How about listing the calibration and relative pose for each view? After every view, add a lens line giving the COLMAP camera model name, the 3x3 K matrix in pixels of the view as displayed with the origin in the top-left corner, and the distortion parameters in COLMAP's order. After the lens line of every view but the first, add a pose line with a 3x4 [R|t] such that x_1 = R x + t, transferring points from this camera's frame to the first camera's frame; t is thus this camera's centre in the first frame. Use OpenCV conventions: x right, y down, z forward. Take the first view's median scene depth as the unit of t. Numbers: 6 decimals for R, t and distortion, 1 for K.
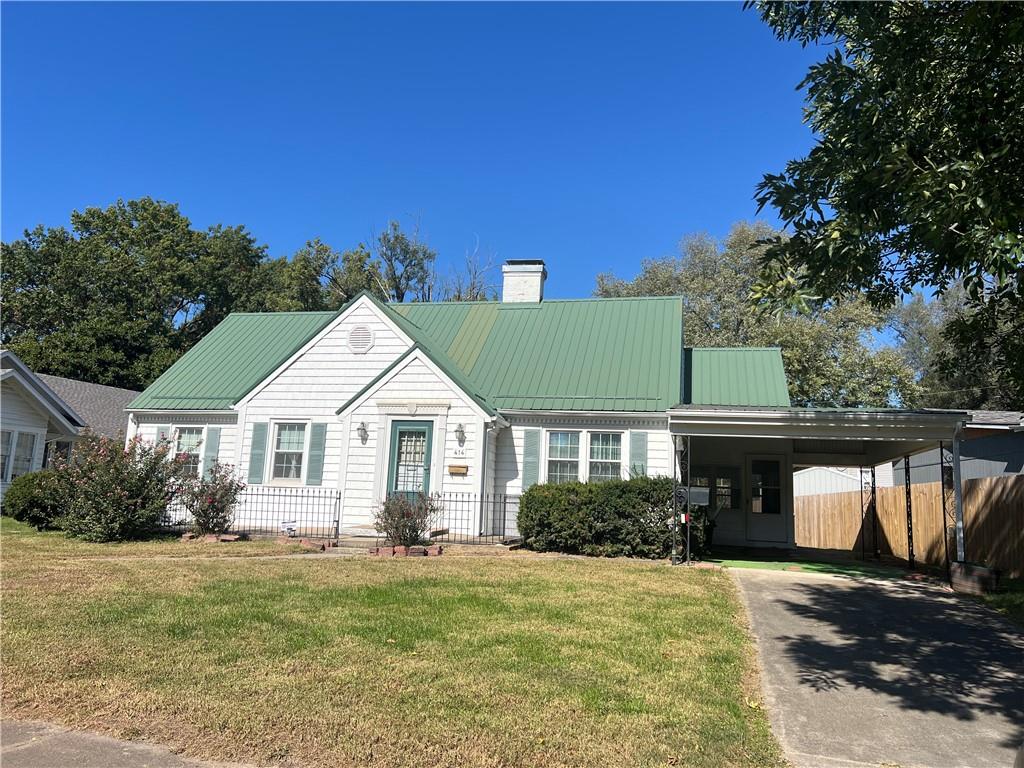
lens RADIAL K [[757.2, 0, 529.5], [0, 757.2, 384.3], [0, 0, 1]] dist [0.099964, -0.129295]
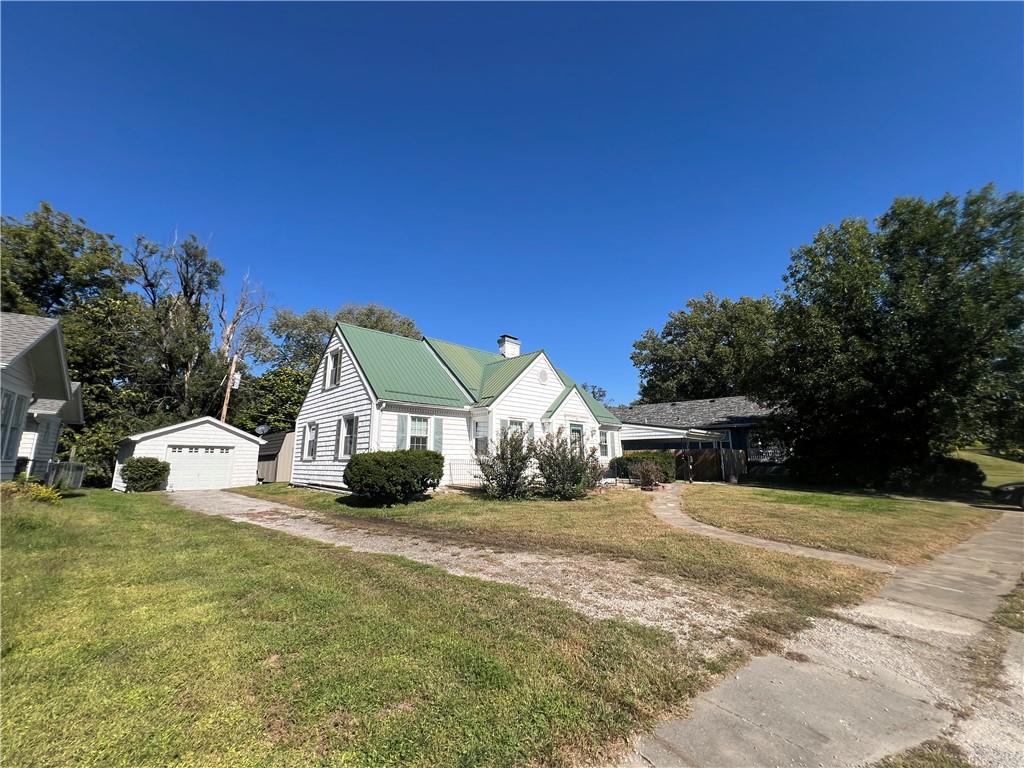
lens RADIAL K [[408.9, 0, 514.8], [0, 408.9, 382.5], [0, 0, 1]] dist [-0.001172, -0.000183]
pose [[0.533475, 0.121238, 0.837082, -1.157522], [-0.114546, 0.990912, -0.070518, 0.033528], [-0.838024, -0.058265, 0.542514, 0.565685]]
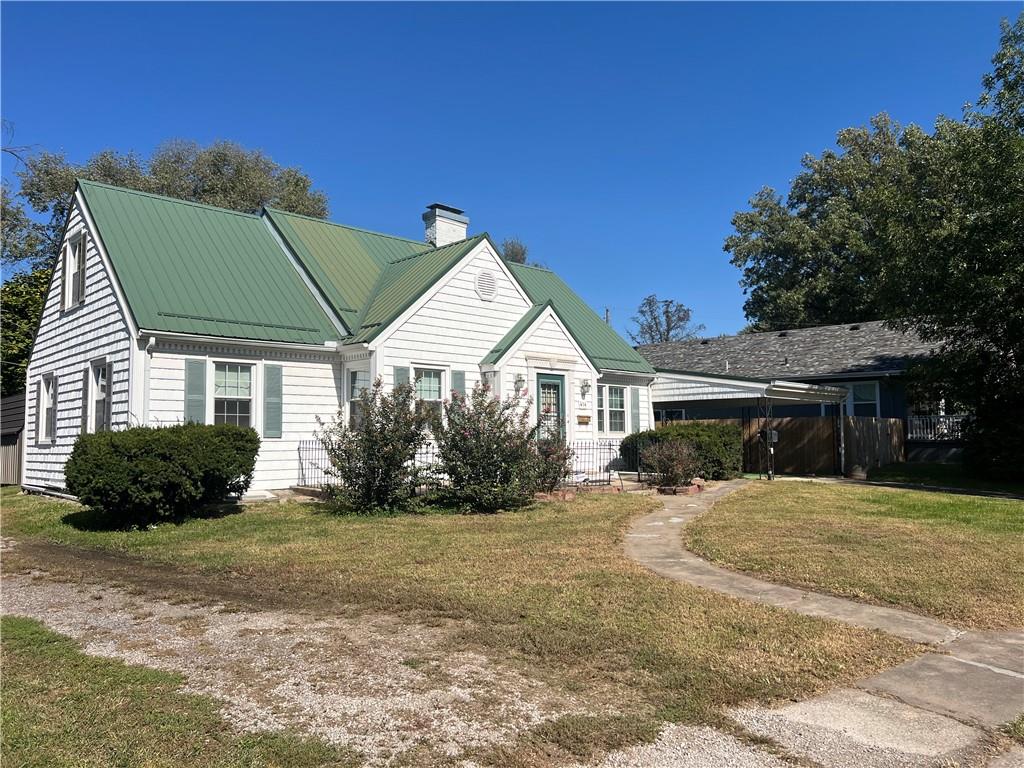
lens RADIAL K [[757.2, 0, 529.5], [0, 757.2, 384.3], [0, 0, 1]] dist [0.099964, -0.129295]
pose [[0.533293, 0.019287, 0.845711, -1.083127], [-0.107263, 0.993212, 0.044987, 0.017149], [-0.839103, -0.114704, 0.531742, 0.457881]]
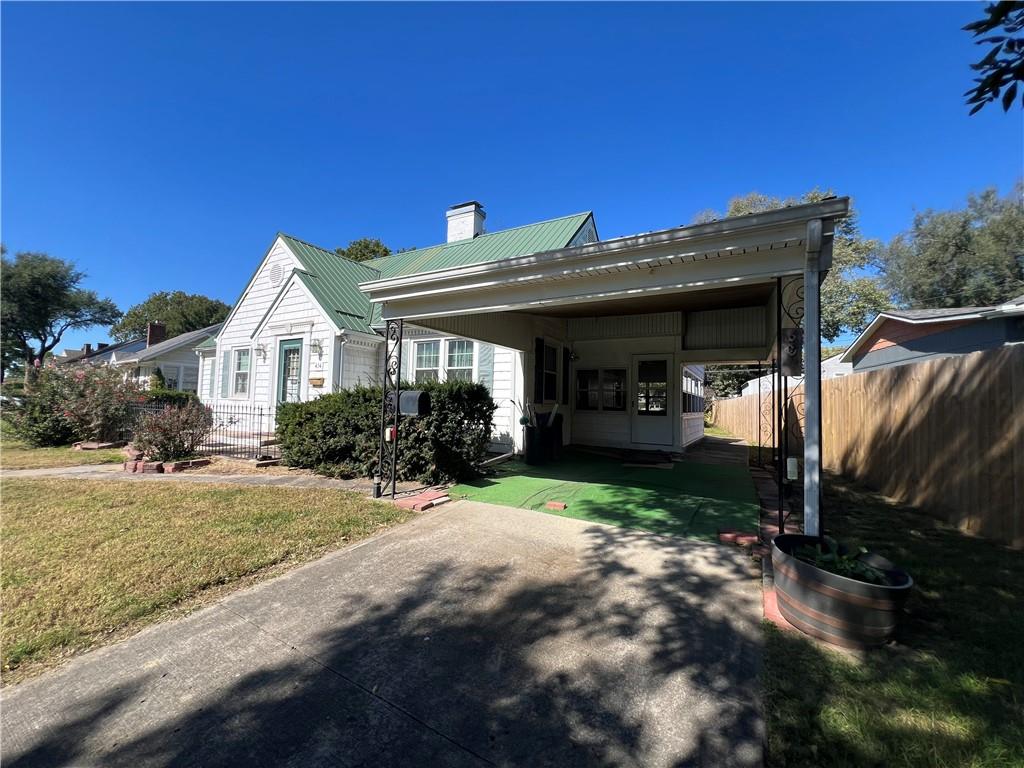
lens RADIAL K [[408.9, 0, 514.8], [0, 408.9, 382.5], [0, 0, 1]] dist [-0.001172, -0.000183]
pose [[0.954015, -0.036125, -0.297574, 0.334123], [0.066731, 0.993395, 0.093341, 0.076749], [0.292237, -0.108906, 0.950125, 0.522683]]
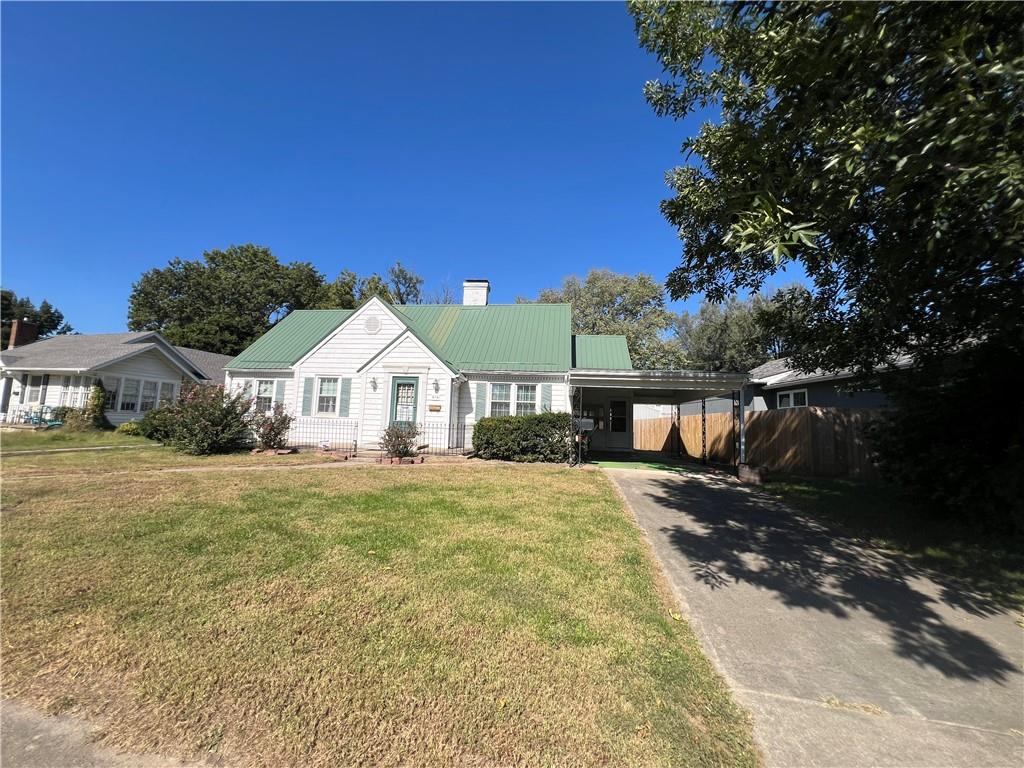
lens RADIAL K [[408.9, 0, 514.8], [0, 408.9, 382.5], [0, 0, 1]] dist [-0.001172, -0.000183]
pose [[0.995915, 0.003994, 0.090213, -0.004274], [-0.009298, 0.998247, 0.058447, 0.007986], [-0.089821, -0.059047, 0.994206, 0.130878]]
